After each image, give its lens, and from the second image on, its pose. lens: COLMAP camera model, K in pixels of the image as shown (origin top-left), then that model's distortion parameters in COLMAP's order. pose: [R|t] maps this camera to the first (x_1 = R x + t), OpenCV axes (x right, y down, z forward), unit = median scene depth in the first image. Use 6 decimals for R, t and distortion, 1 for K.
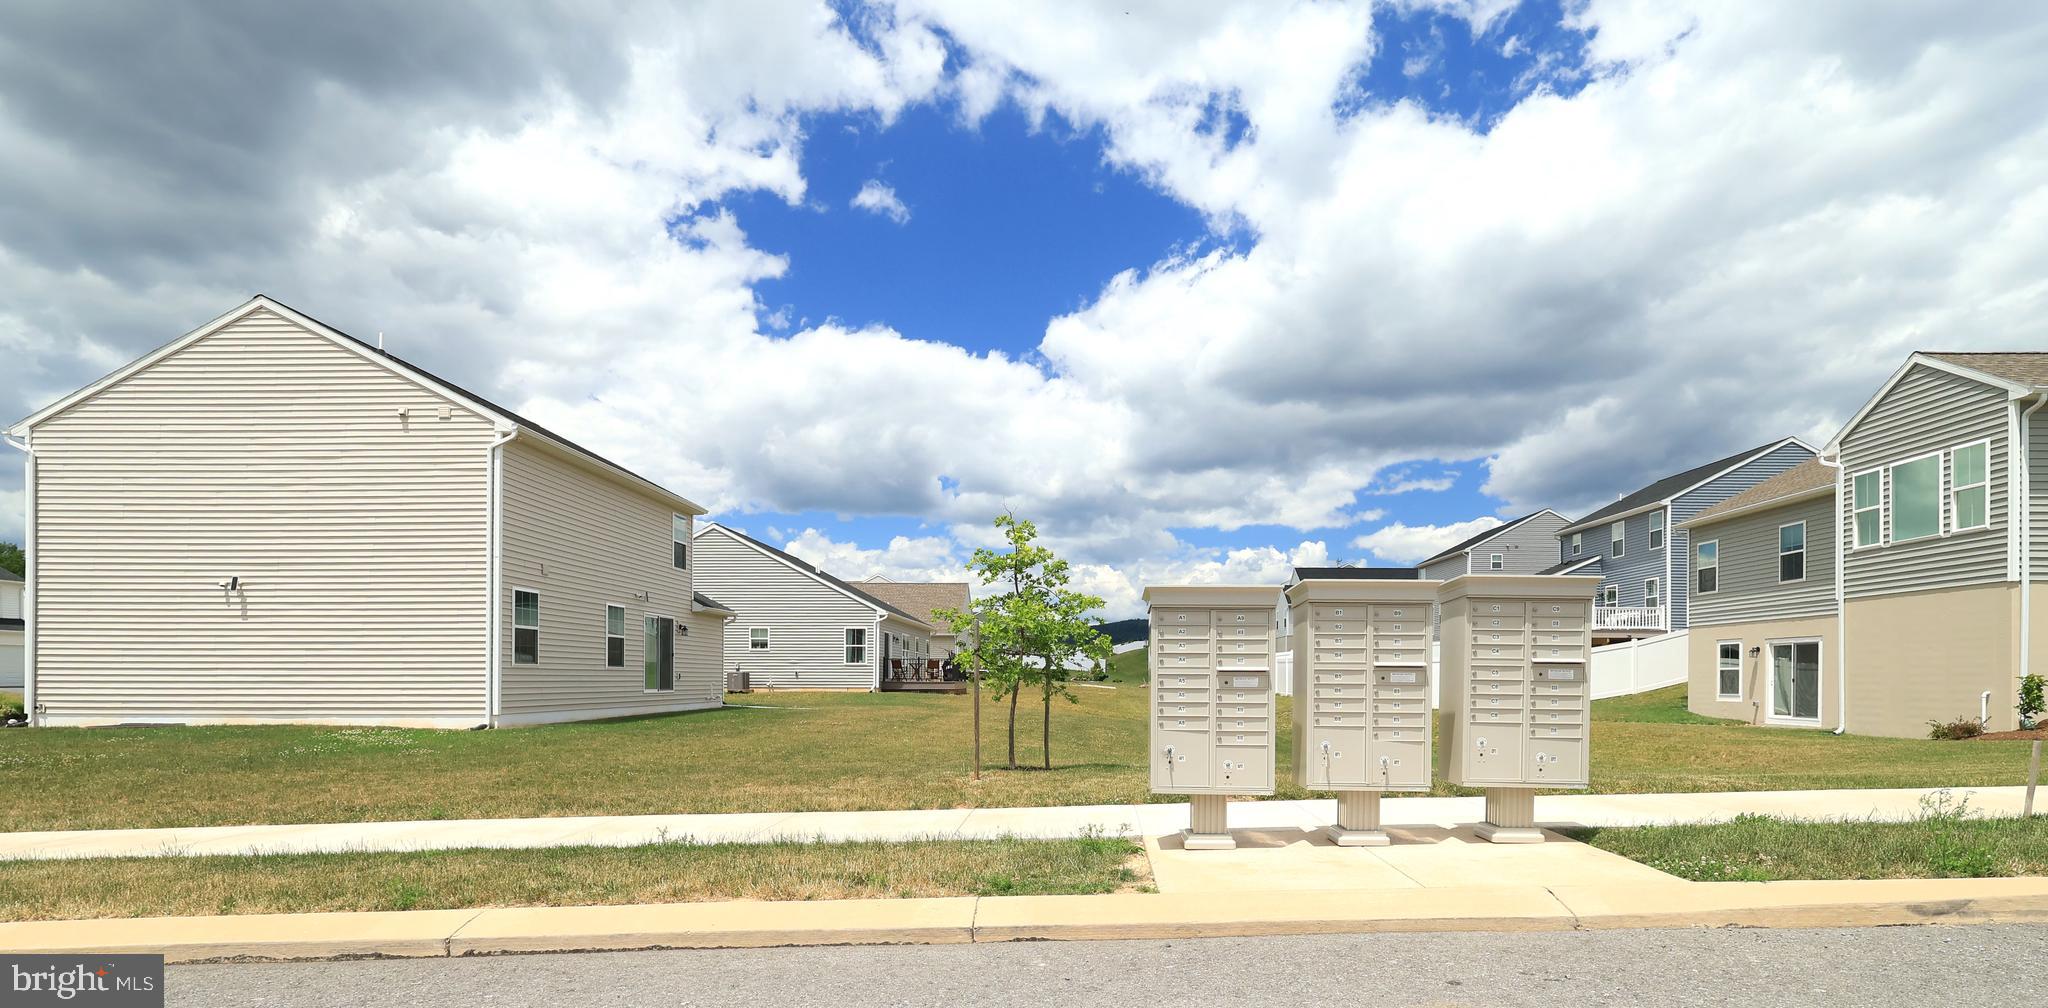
lens RADIAL K [[5422.3, 0, 1024.8], [0, 5422.3, 505.6], [0, 0, 1]] dist [0.302100, 0.000000]
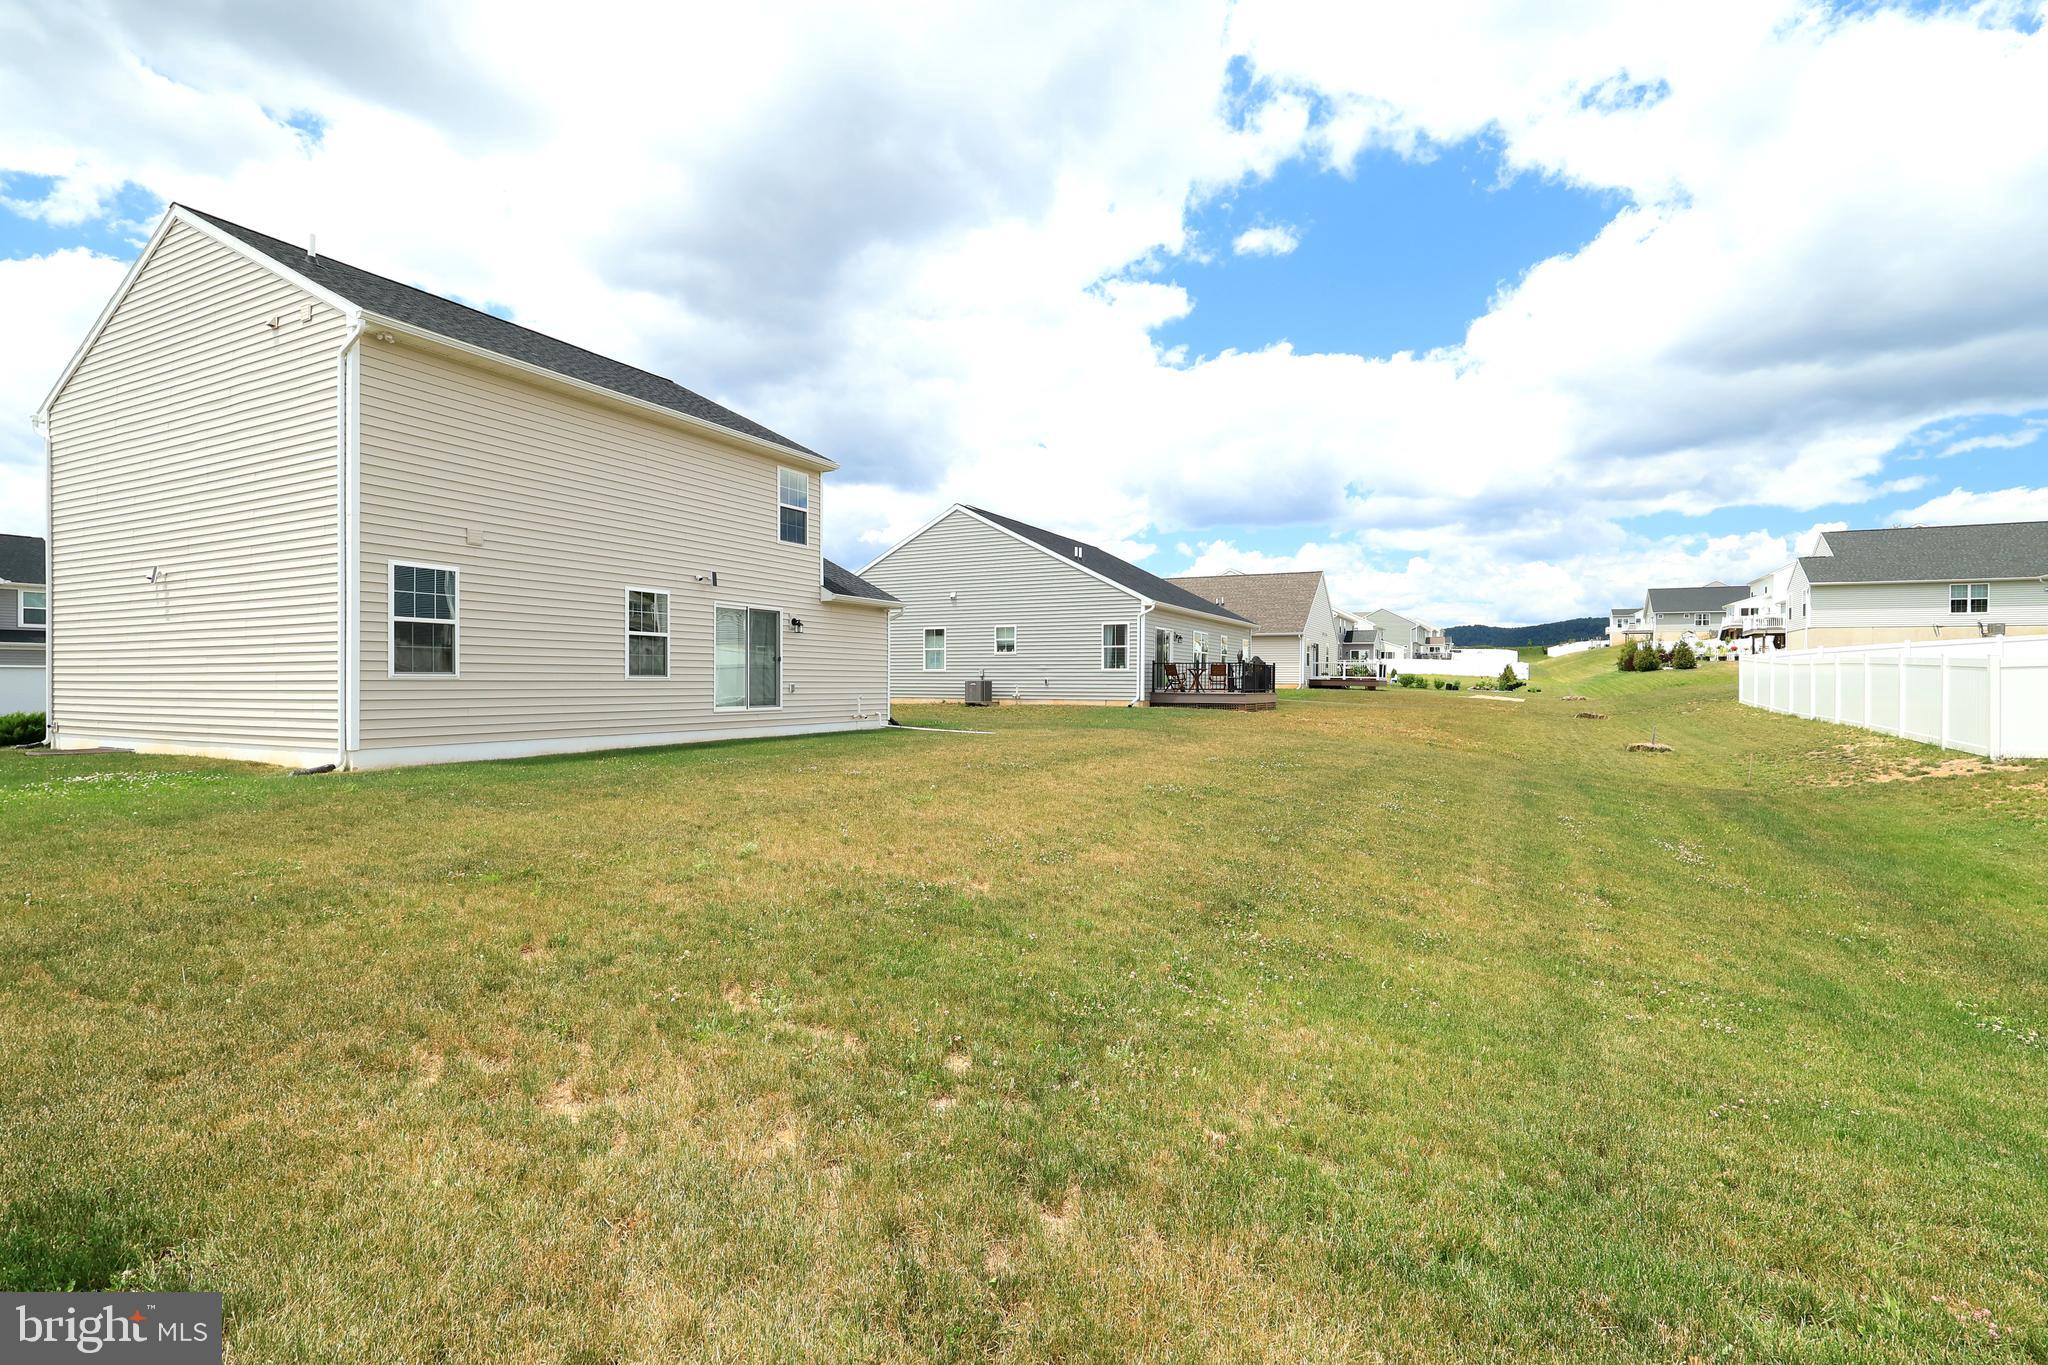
lens RADIAL K [[939.6, 0, 1010.6], [0, 939.6, 680.3], [0, 0, 1]] dist [-0.002258, 0.000715]
pose [[0.836298, -0.004800, -0.548255, 0.030322], [0.024660, 0.999279, 0.028868, 0.026384], [0.547721, -0.037662, 0.835813, 0.876023]]
